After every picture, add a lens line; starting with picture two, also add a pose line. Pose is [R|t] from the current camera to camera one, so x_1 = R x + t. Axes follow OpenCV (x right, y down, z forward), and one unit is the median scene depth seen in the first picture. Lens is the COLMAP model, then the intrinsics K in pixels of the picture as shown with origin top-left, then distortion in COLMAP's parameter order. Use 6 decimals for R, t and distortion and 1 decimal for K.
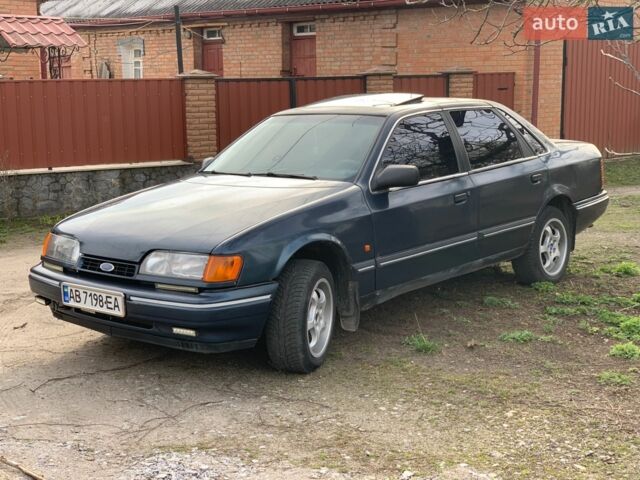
lens RADIAL K [[1054.1, 0, 319.7], [0, 1054.1, 239.3], [0, 0, 1]] dist [0.063617, 0.000000]
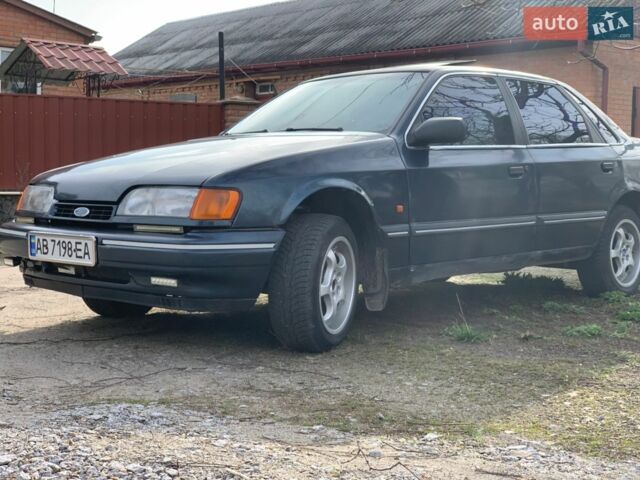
lens RADIAL K [[1054.1, 0, 318.3], [0, 1054.1, 240.0], [0, 0, 1]] dist [0.063617, 0.000000]
pose [[0.997737, 0.032922, -0.058627, 0.032268], [-0.038198, 0.995092, -0.091282, 0.116357], [0.055334, 0.093315, 0.994098, 0.190961]]
